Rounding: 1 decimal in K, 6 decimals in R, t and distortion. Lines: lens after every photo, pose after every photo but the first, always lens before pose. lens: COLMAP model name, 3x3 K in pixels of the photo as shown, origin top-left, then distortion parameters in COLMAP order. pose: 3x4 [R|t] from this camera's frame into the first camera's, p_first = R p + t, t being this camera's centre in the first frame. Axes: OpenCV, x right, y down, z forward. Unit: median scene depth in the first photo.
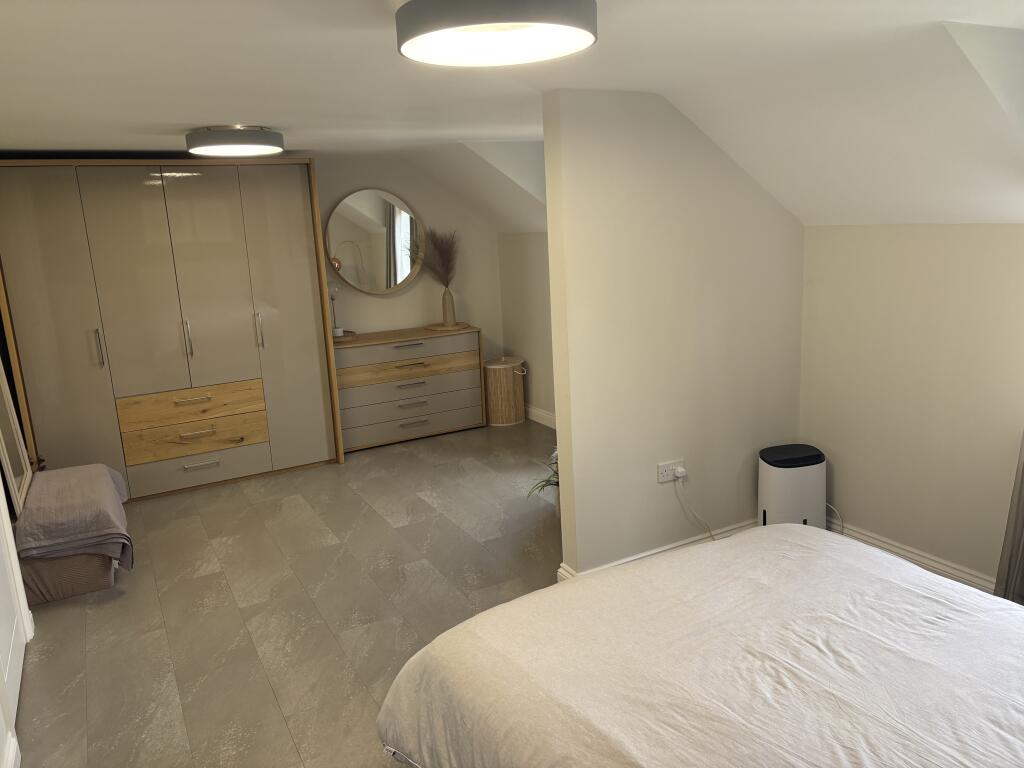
lens RADIAL K [[773.5, 0, 509.2], [0, 773.5, 383.9], [0, 0, 1]] dist [0.035995, -0.025075]
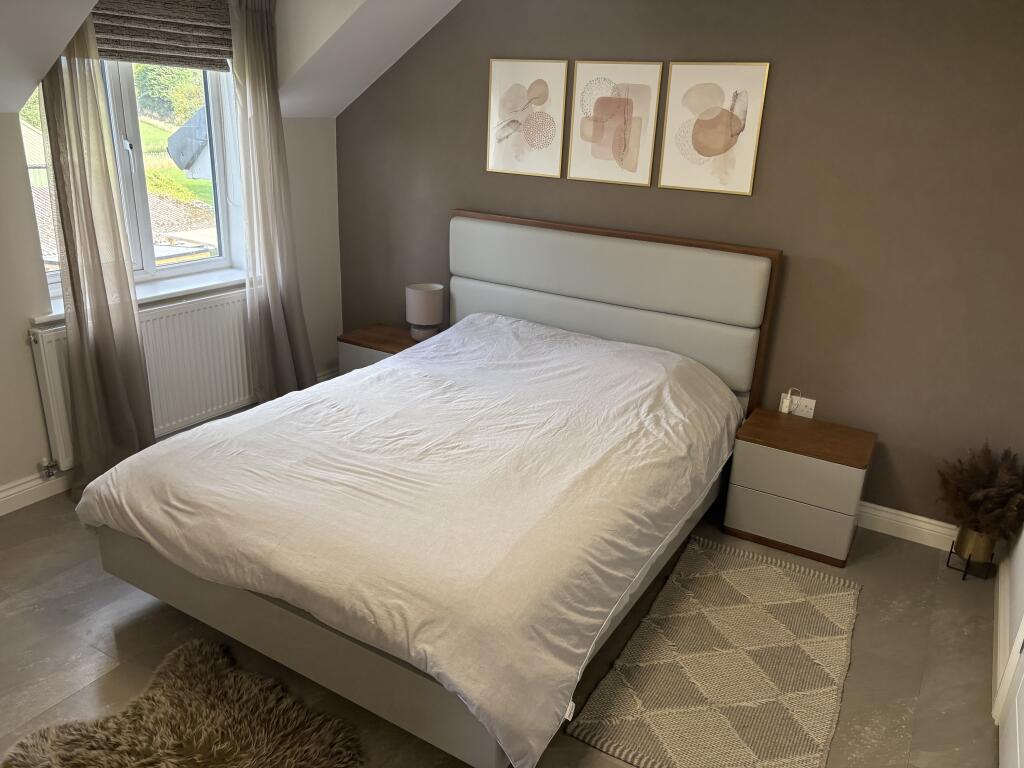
lens RADIAL K [[773.5, 0, 518.4], [0, 773.5, 385.5], [0, 0, 1]] dist [0.035995, -0.025075]
pose [[-0.516417, -0.265606, 0.814105, -0.740623], [0.157338, 0.905069, 0.395089, -0.233858], [-0.841759, 0.332120, -0.425603, 1.277669]]
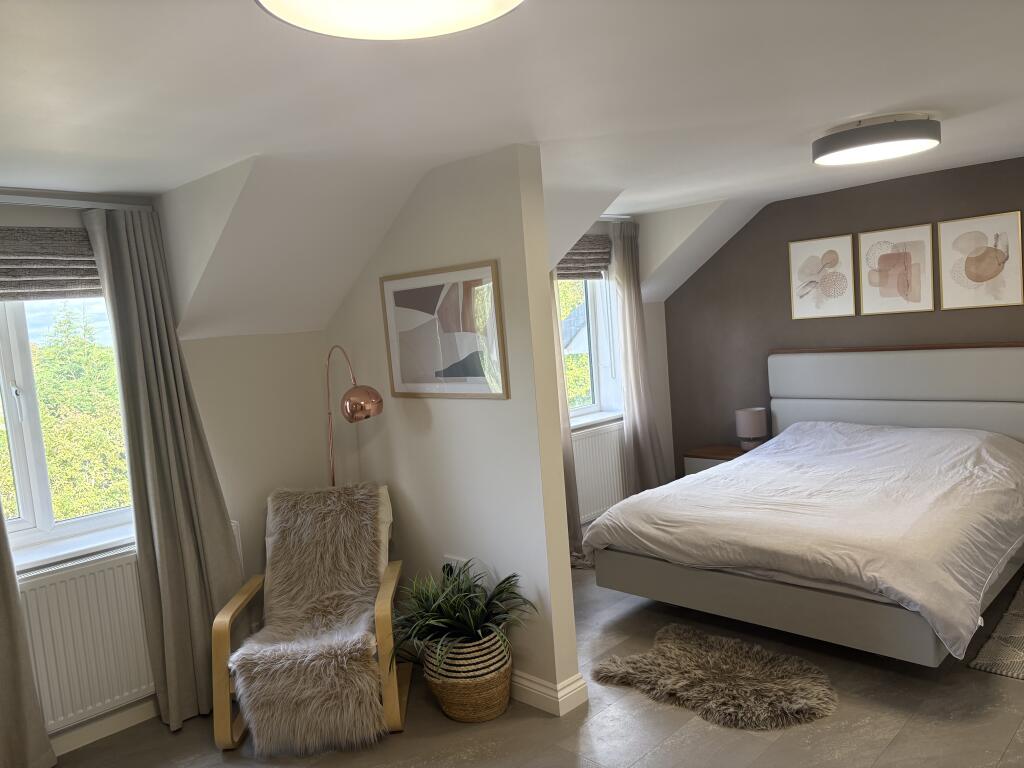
lens RADIAL K [[773.5, 0, 502.6], [0, 773.5, 388.1], [0, 0, 1]] dist [0.035995, -0.025075]
pose [[-0.282801, -0.011754, 0.959107, -1.192795], [0.295348, 0.950274, 0.098732, -0.289467], [-0.912575, 0.311192, -0.265267, 1.949906]]
